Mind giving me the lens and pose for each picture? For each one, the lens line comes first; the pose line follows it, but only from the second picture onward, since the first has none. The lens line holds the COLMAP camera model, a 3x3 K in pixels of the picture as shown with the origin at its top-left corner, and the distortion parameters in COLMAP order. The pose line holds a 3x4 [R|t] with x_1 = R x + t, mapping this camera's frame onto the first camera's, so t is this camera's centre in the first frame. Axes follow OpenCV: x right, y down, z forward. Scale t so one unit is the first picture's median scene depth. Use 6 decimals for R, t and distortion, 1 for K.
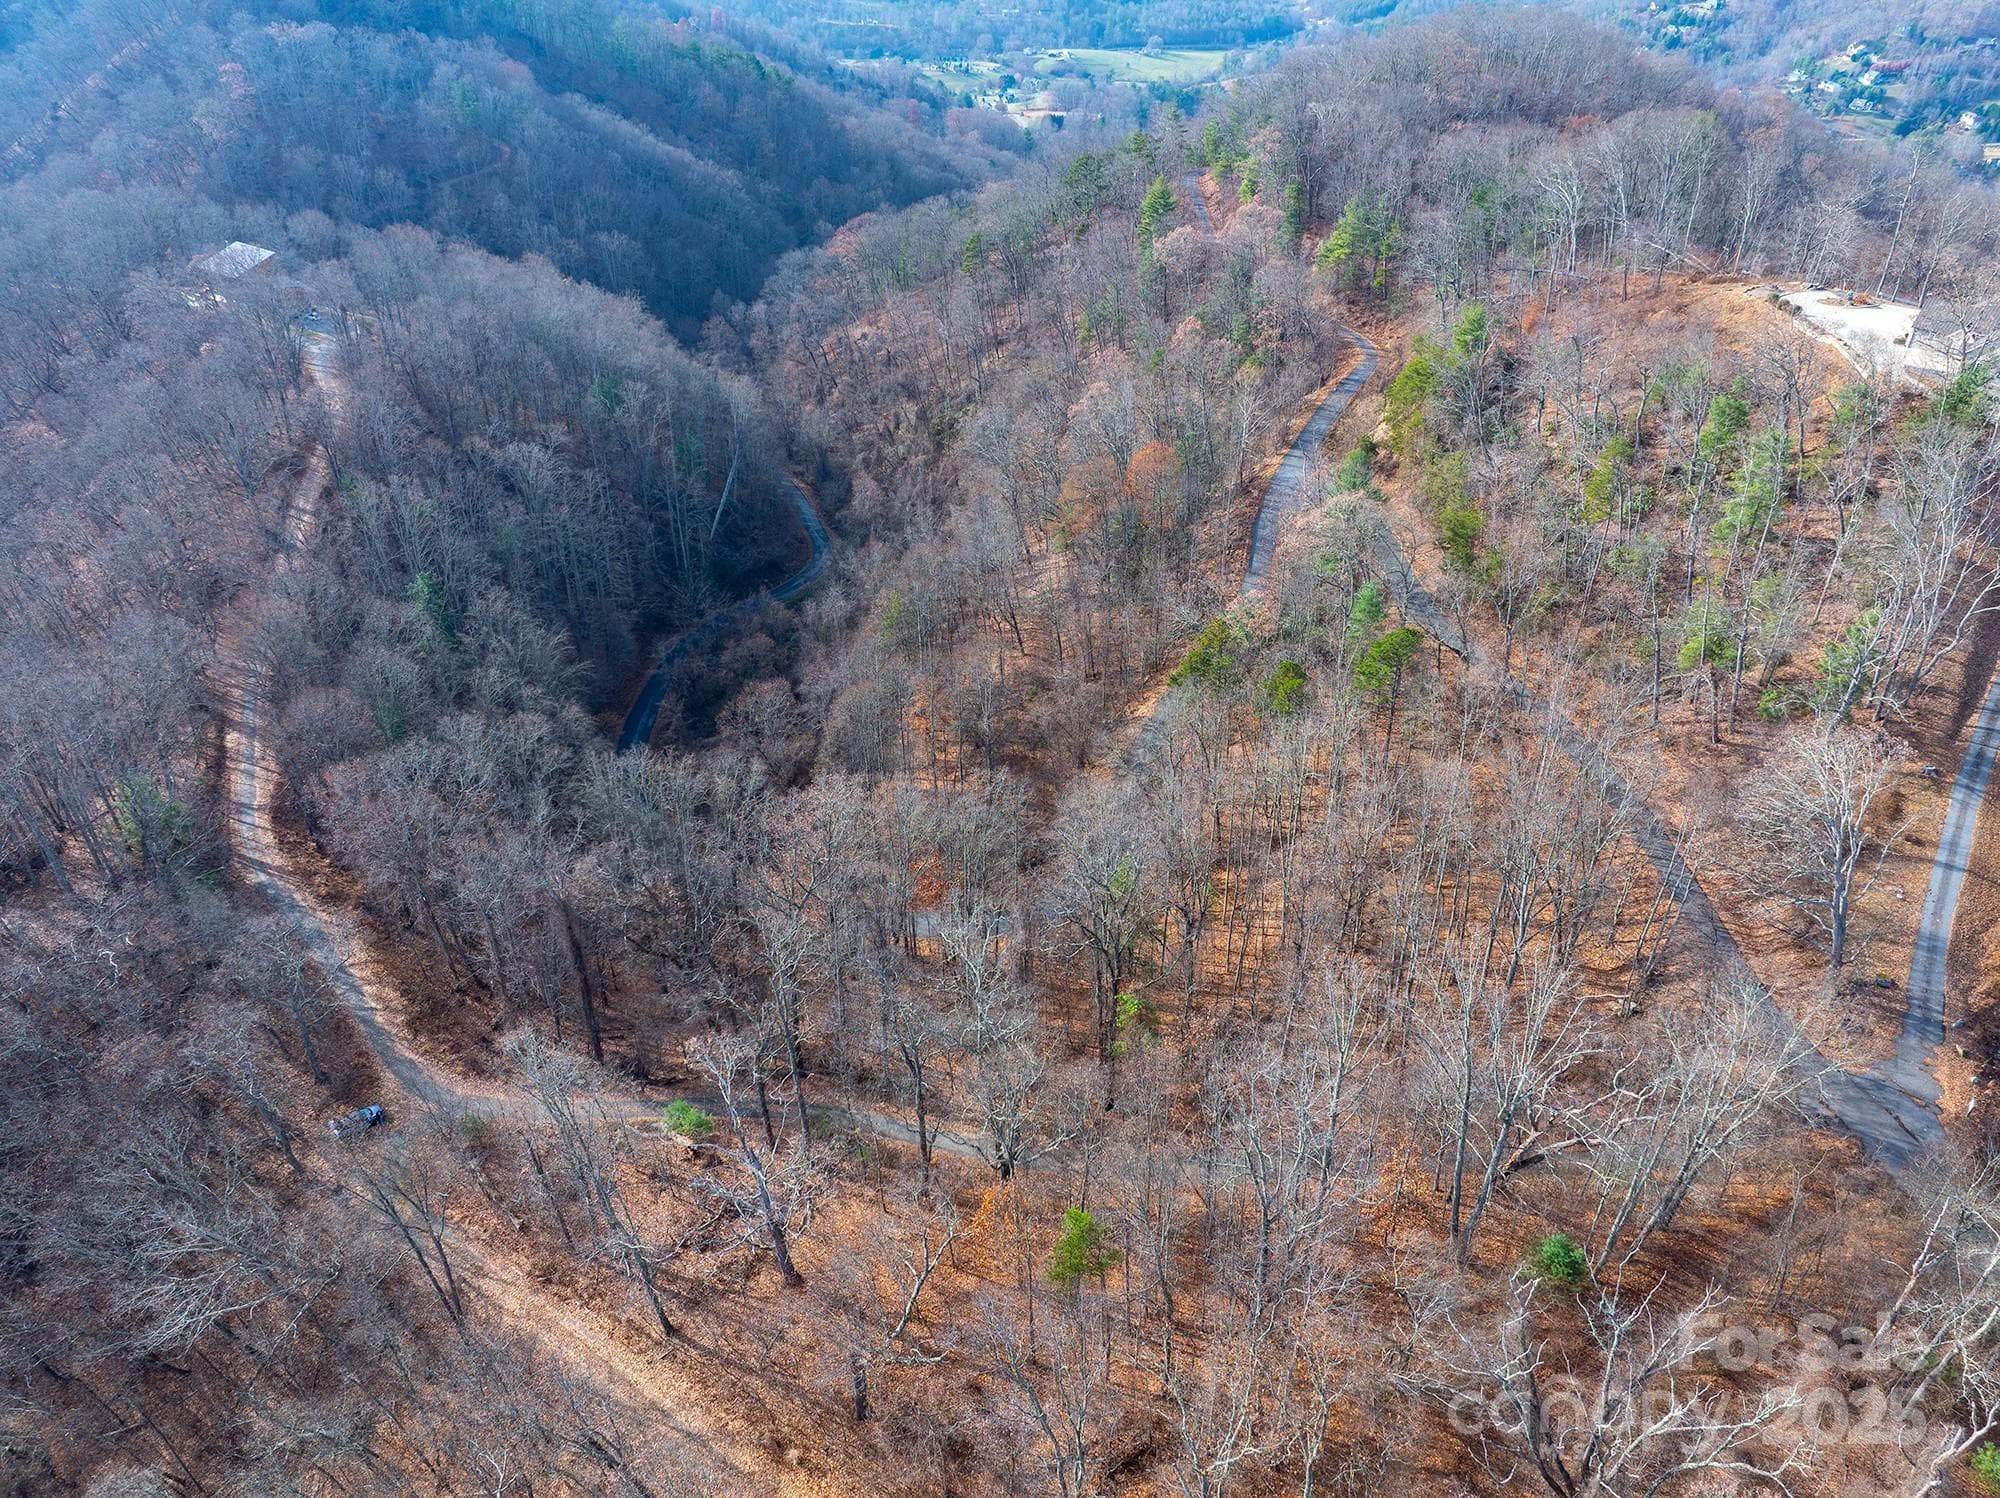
lens RADIAL K [[1399.0, 0, 1000.0], [0, 1399.0, 749.0], [0, 0, 1]] dist [-0.081250, 0.059010]
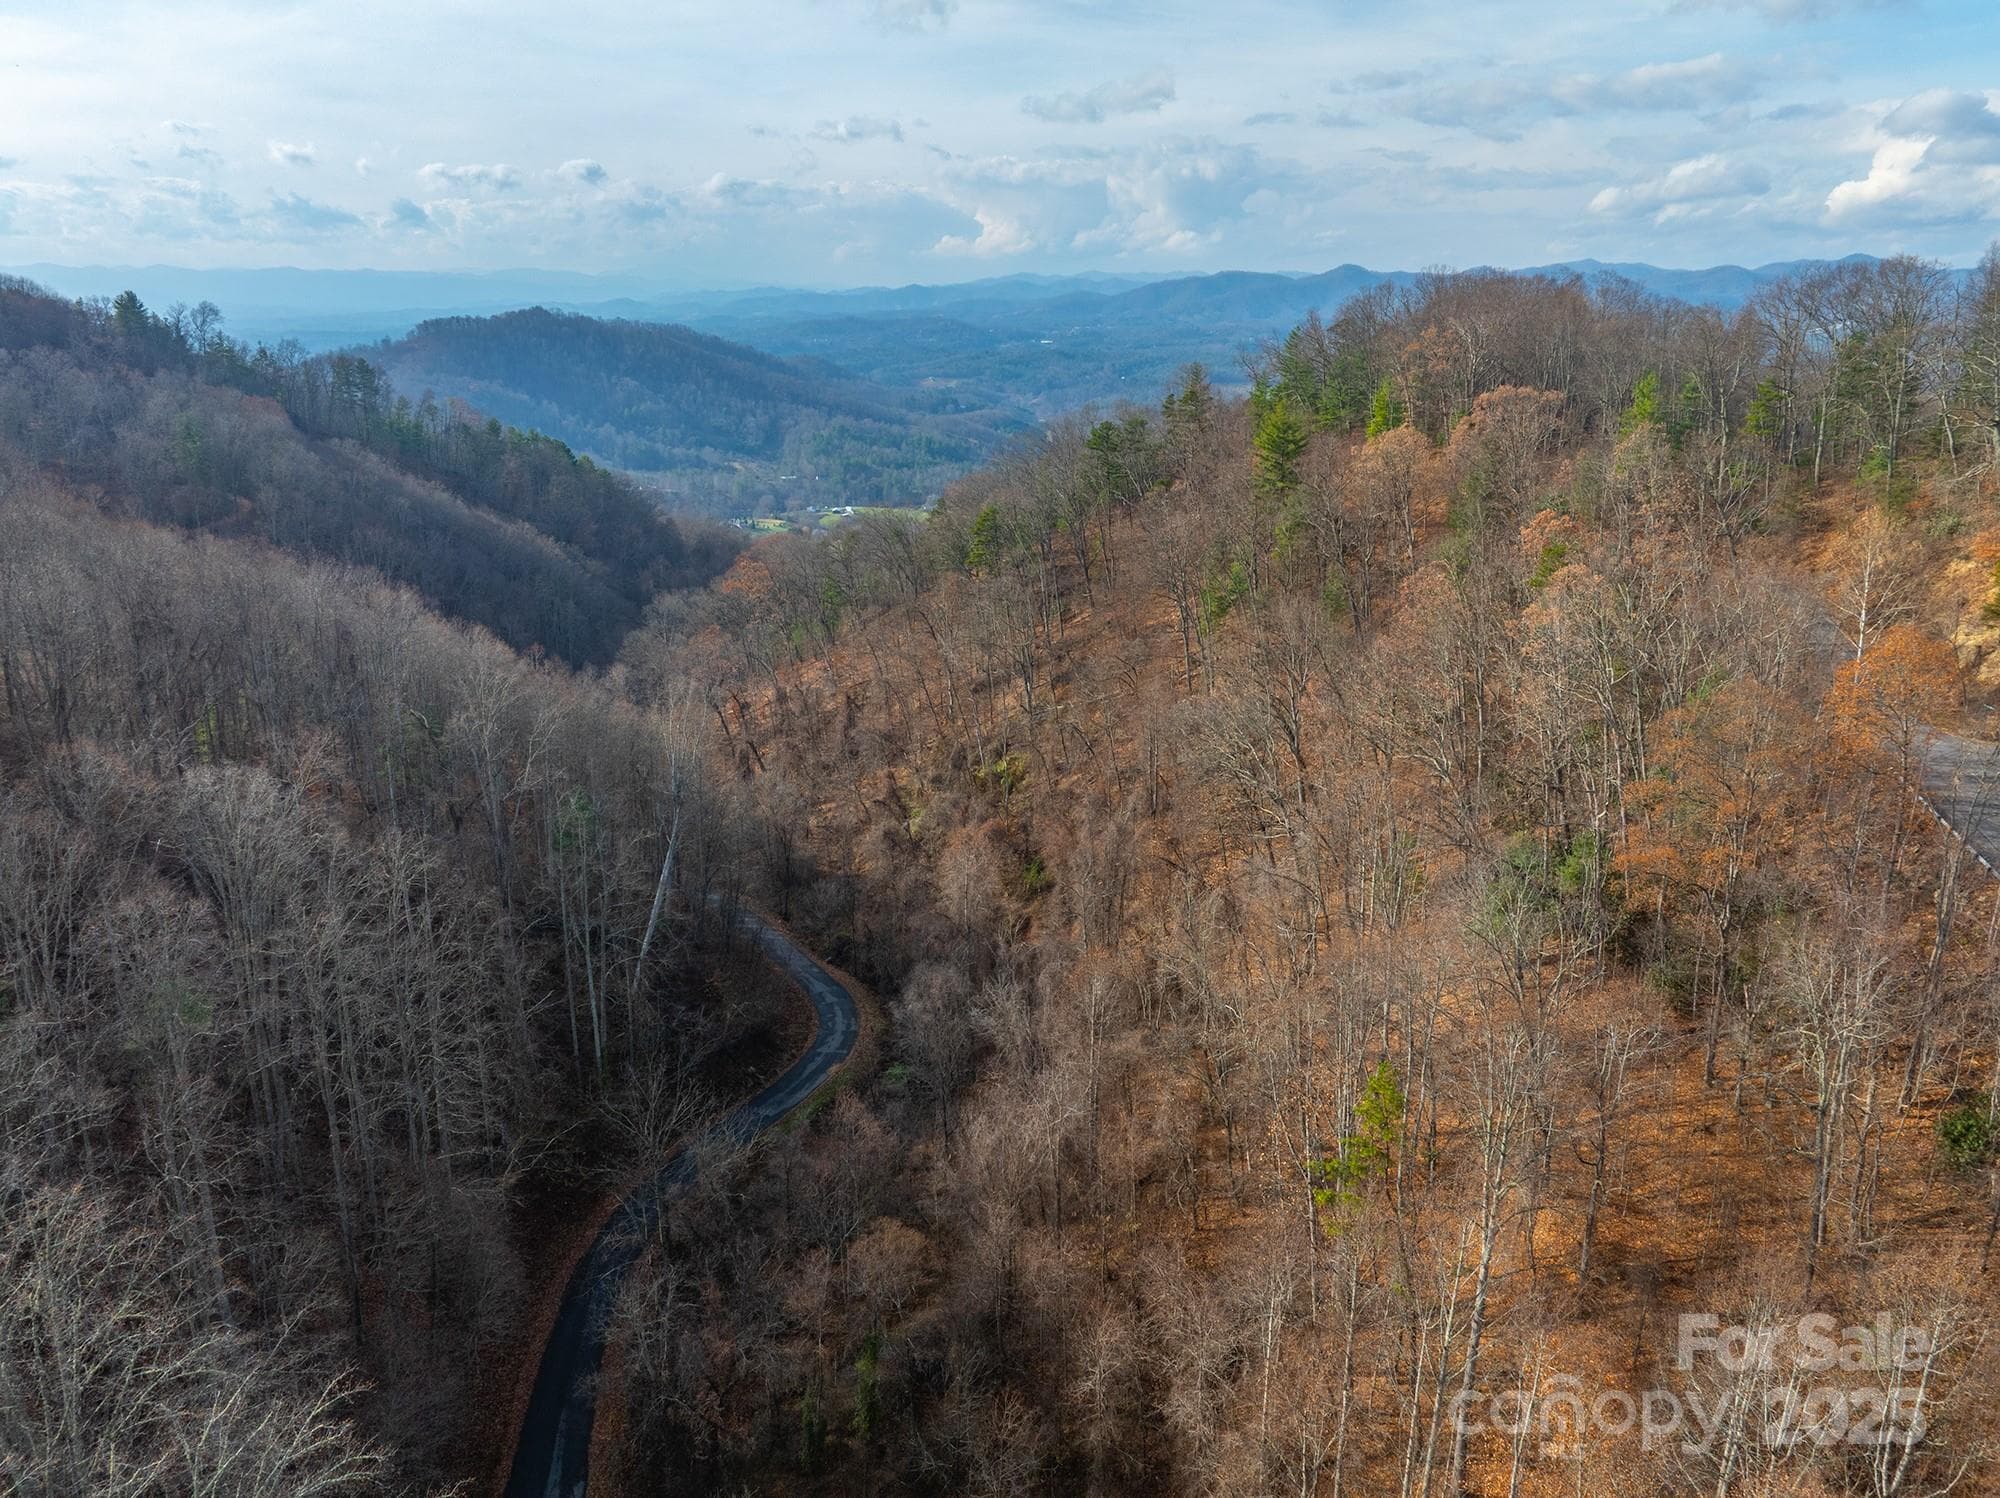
lens RADIAL K [[1399.0, 0, 1000.0], [0, 1399.0, 749.0], [0, 0, 1]] dist [-0.081250, 0.059010]
pose [[0.983433, -0.055517, 0.172561, -0.197326], [0.108046, 0.943890, -0.312087, -0.081426], [-0.145552, 0.325561, 0.934251, 0.609249]]
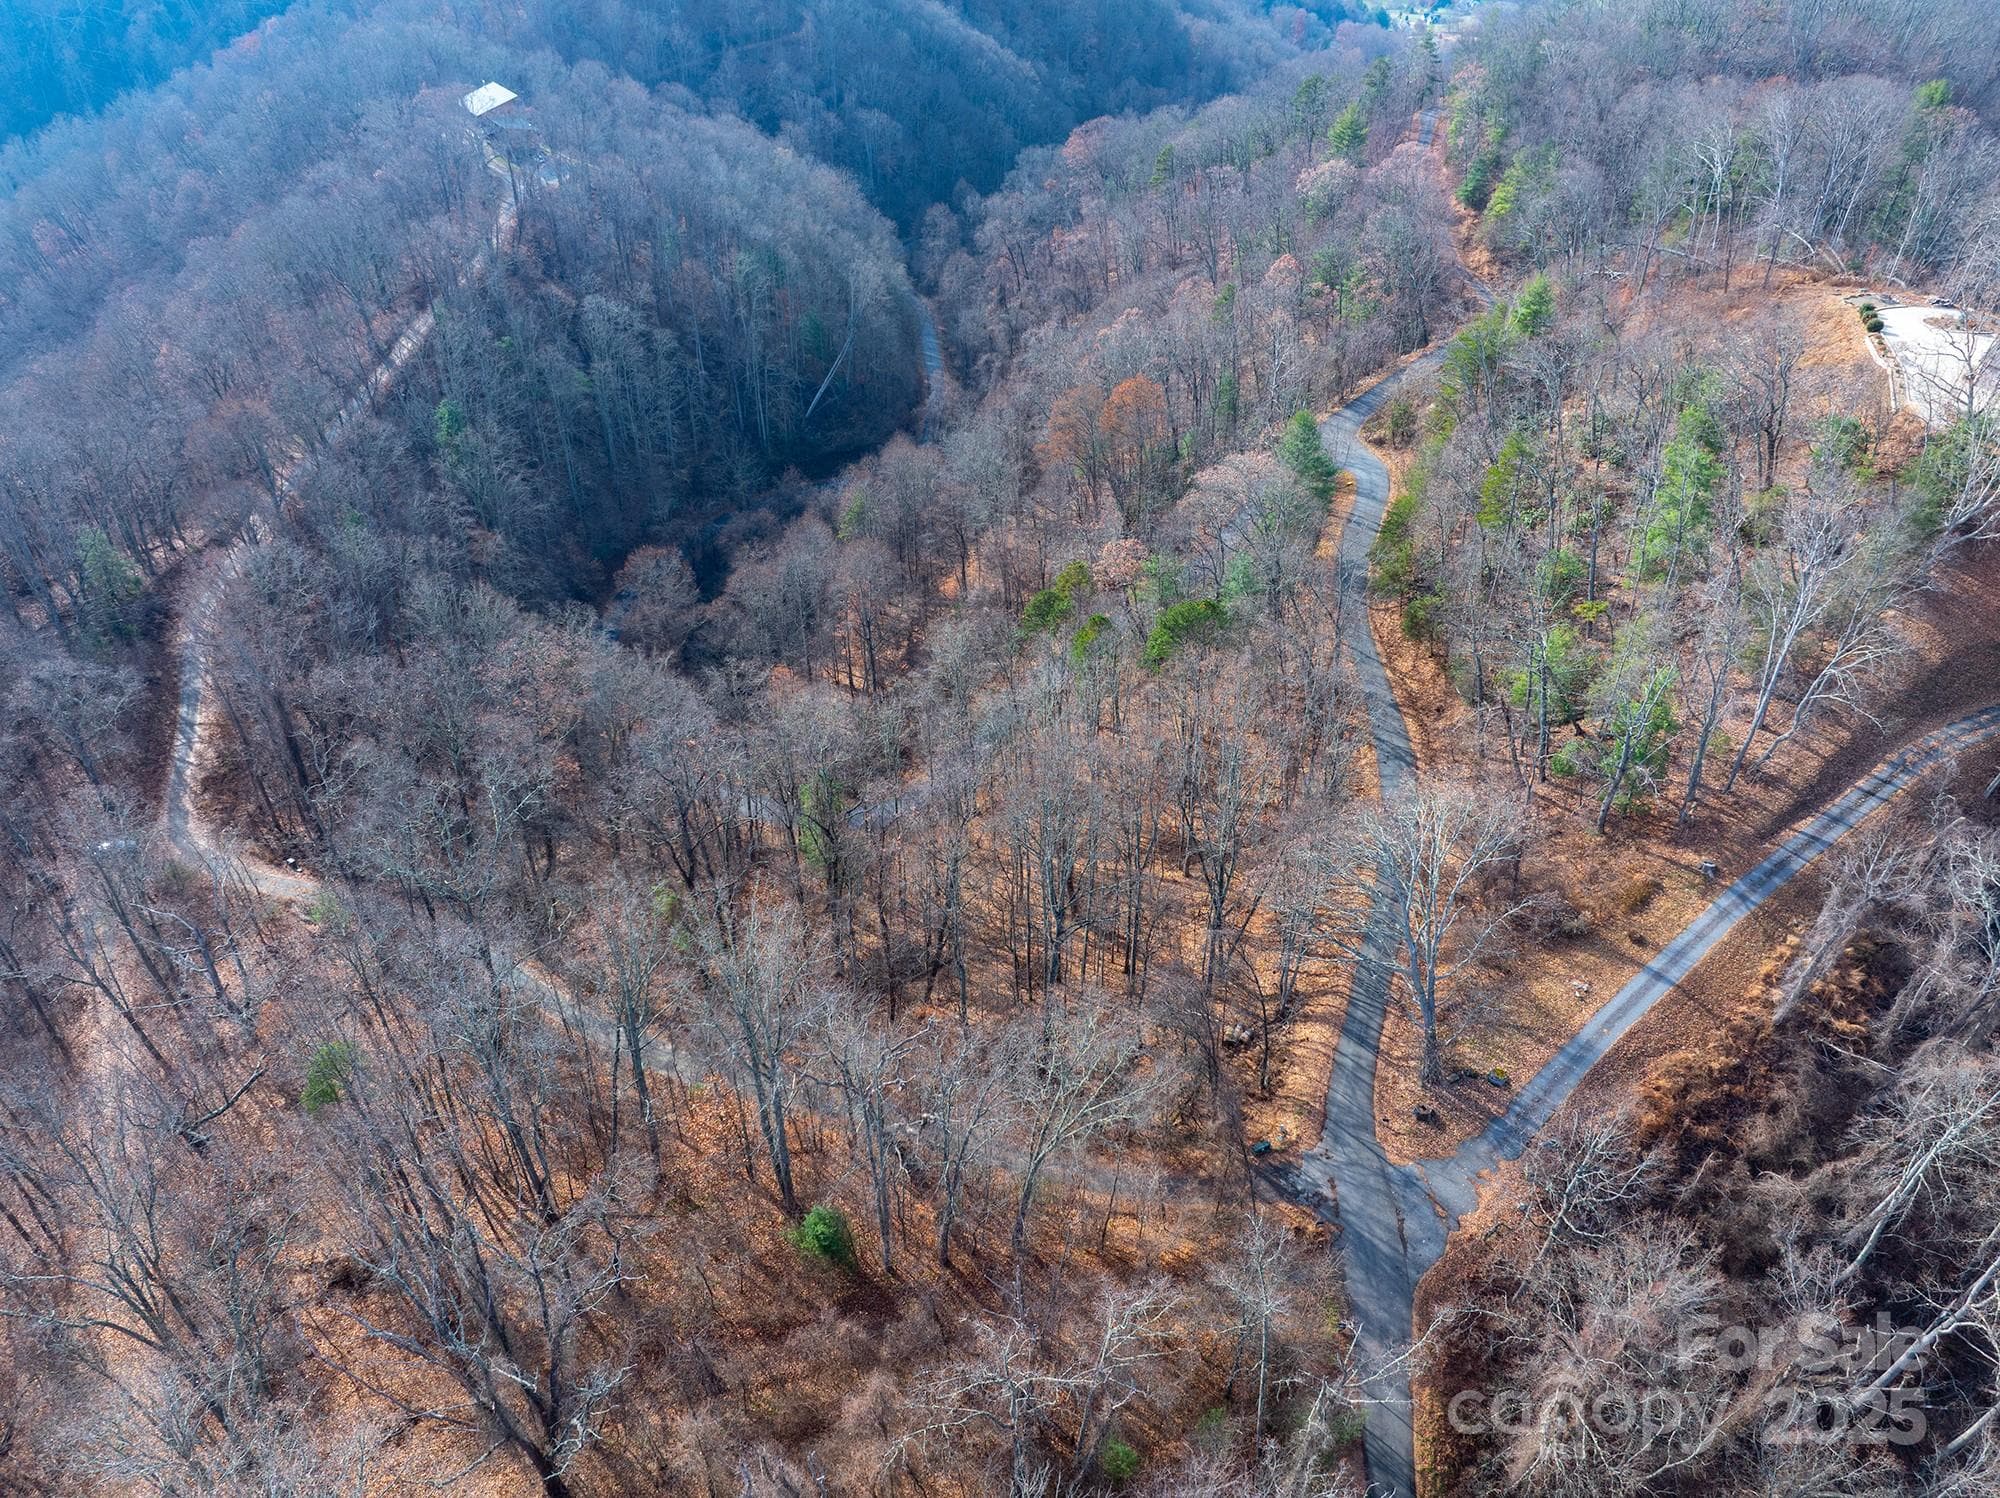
lens RADIAL K [[1399.0, 0, 1000.0], [0, 1399.0, 749.0], [0, 0, 1]] dist [-0.081250, 0.059010]
pose [[0.951620, 0.203755, -0.230007, 0.258127], [-0.189759, 0.978429, 0.081655, -0.025158], [0.241683, -0.034058, 0.969757, 0.034272]]
